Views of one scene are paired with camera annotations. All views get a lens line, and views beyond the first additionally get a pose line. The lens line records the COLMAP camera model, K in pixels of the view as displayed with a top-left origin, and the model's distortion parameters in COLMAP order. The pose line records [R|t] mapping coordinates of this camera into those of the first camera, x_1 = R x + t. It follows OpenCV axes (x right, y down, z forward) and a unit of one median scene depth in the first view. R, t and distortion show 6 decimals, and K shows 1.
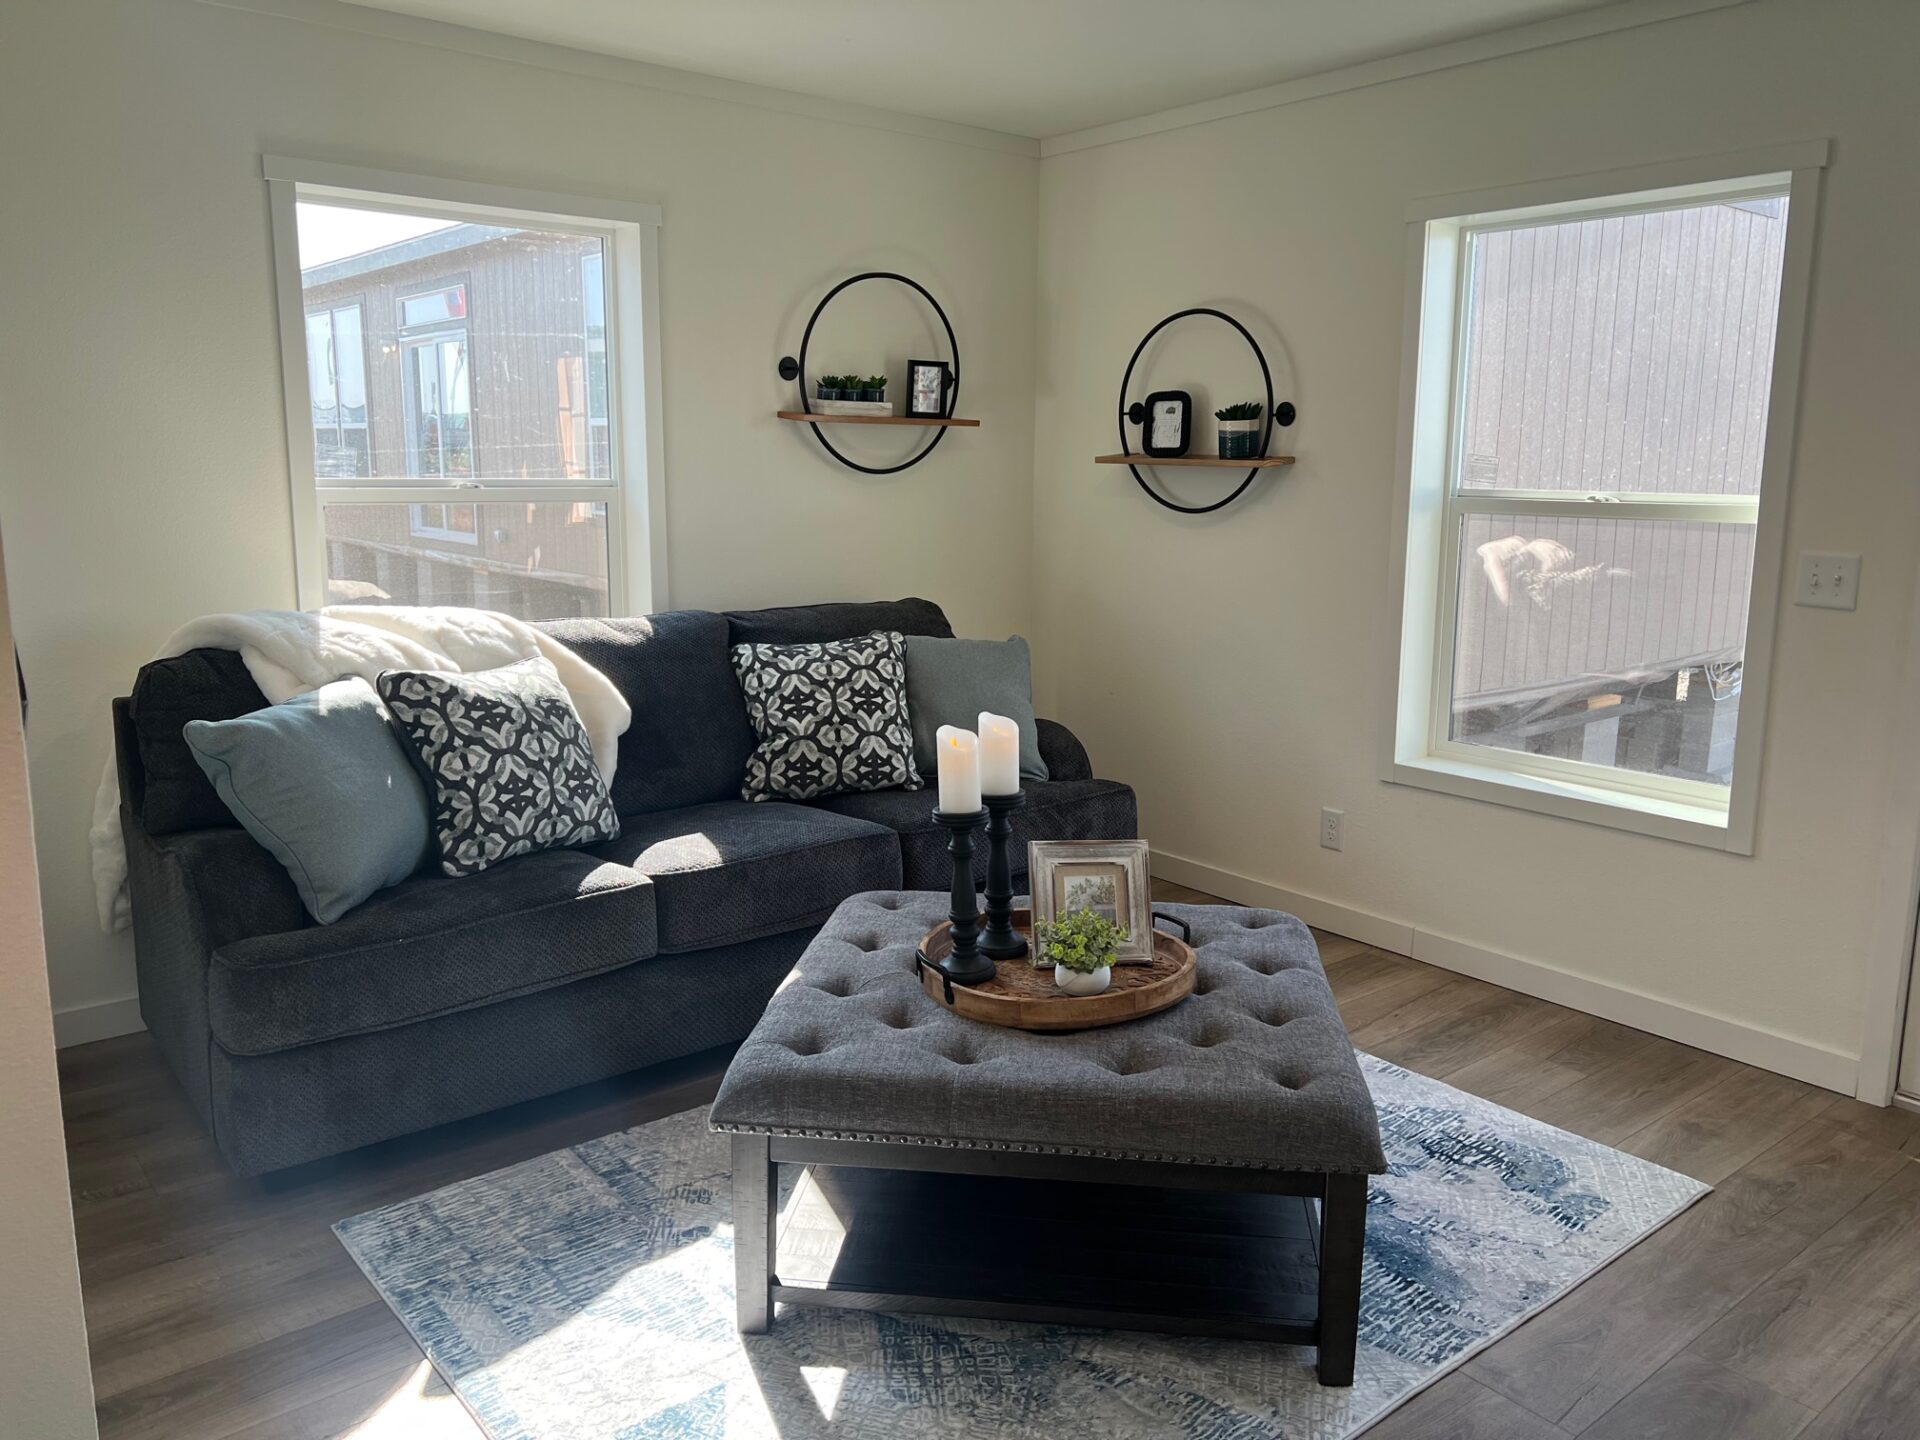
lens RADIAL K [[1436.3, 0, 968.8], [0, 1436.3, 702.7], [0, 0, 1]] dist [0.049555, -0.062265]
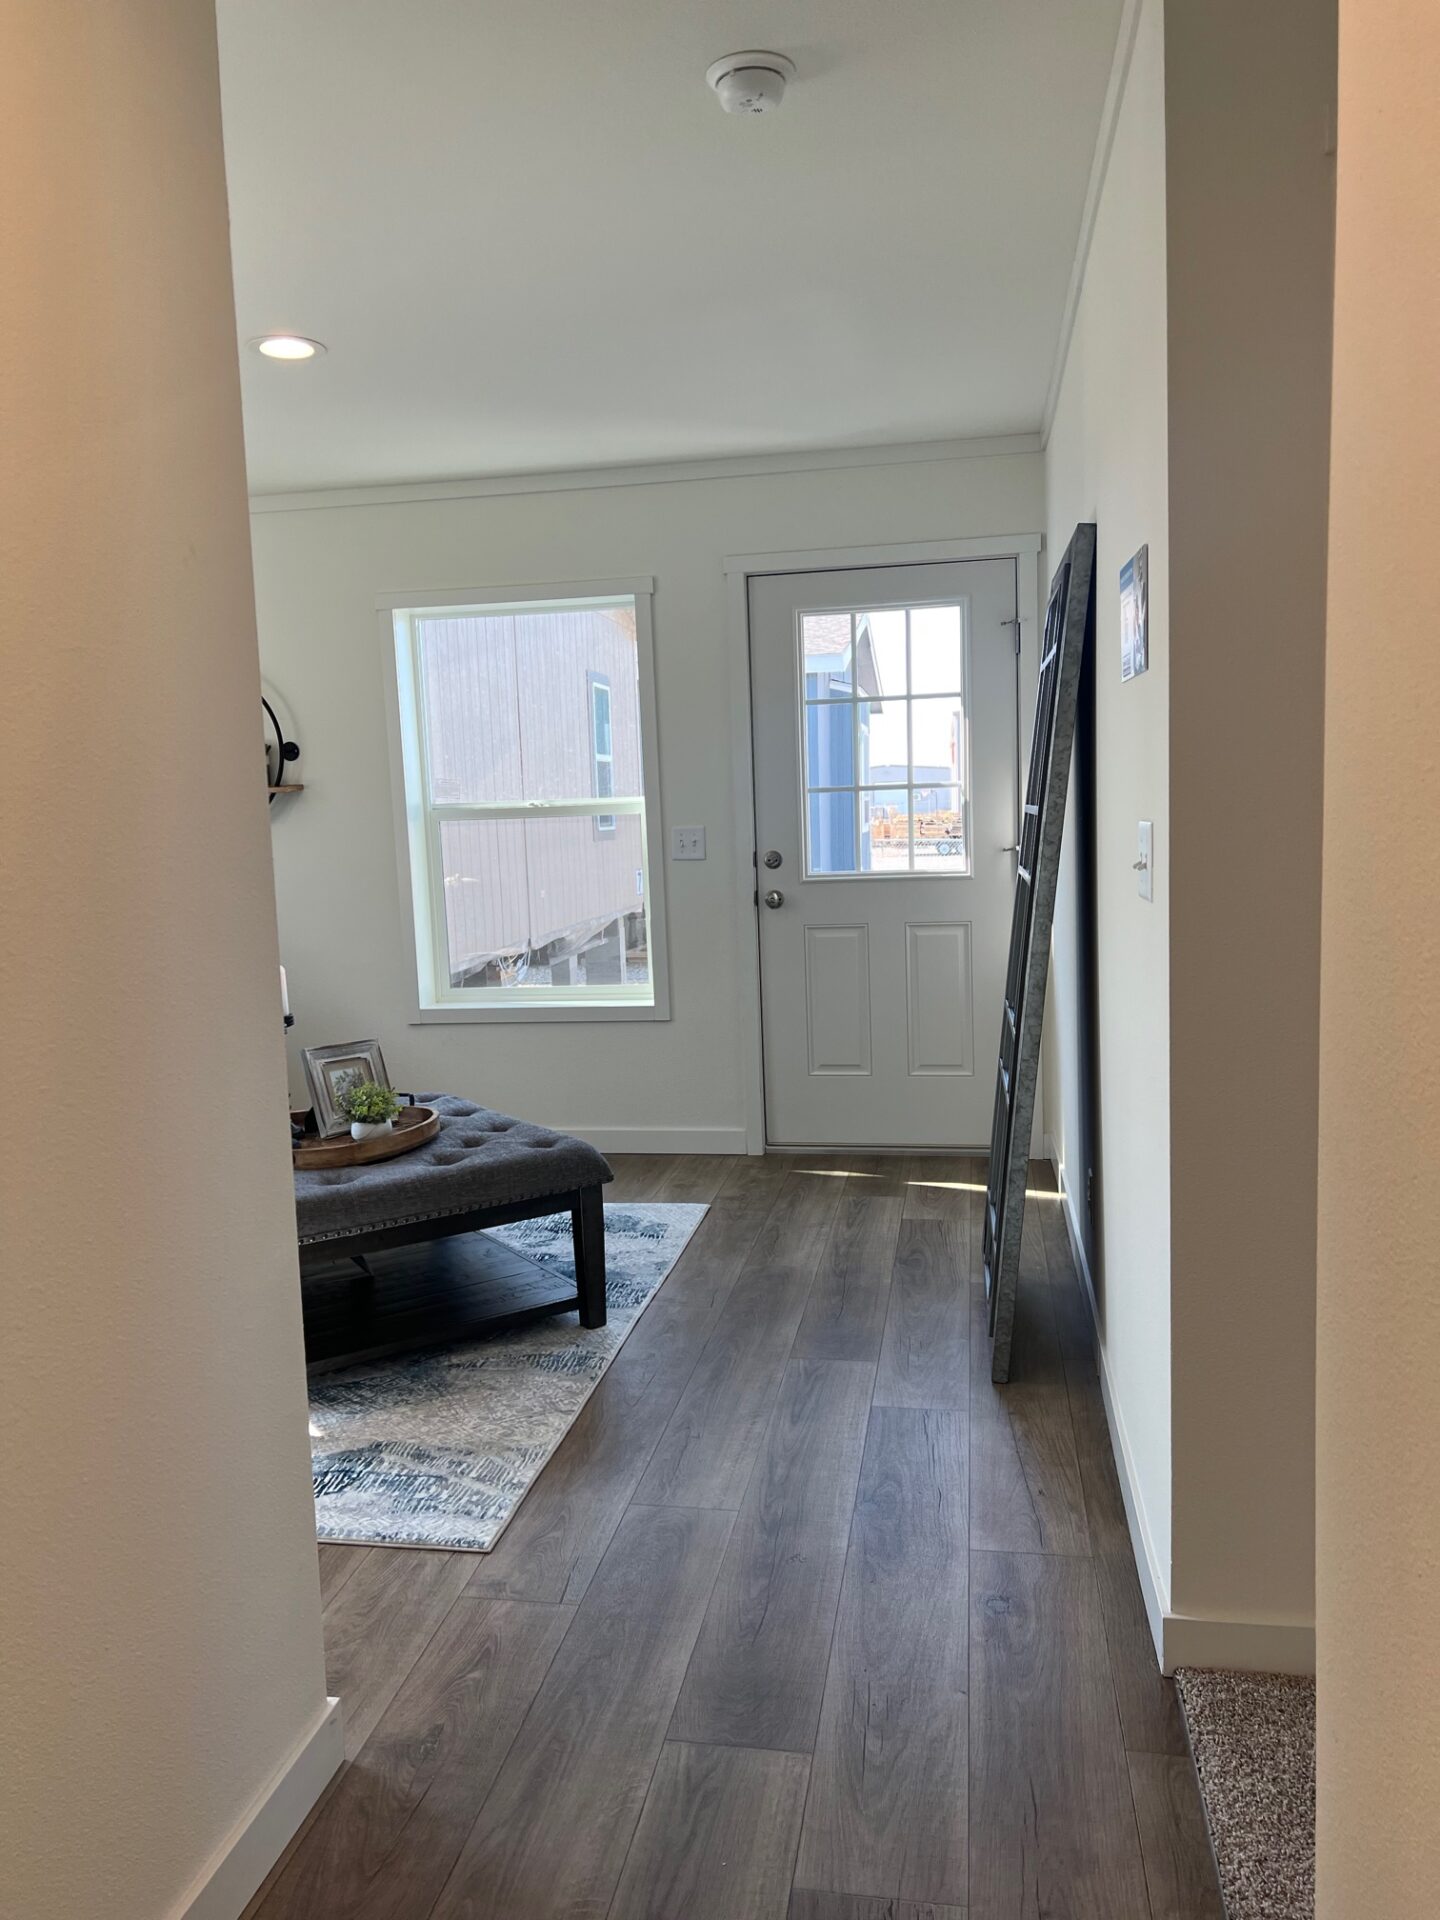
lens RADIAL K [[1436.3, 0, 713.6], [0, 1436.3, 972.3], [0, 0, 1]] dist [0.049555, -0.062265]
pose [[0.758233, -0.107331, 0.643089, -0.500791], [0.151883, 0.988298, -0.014131, 0.097834], [-0.634046, 0.108389, 0.765661, -0.274515]]
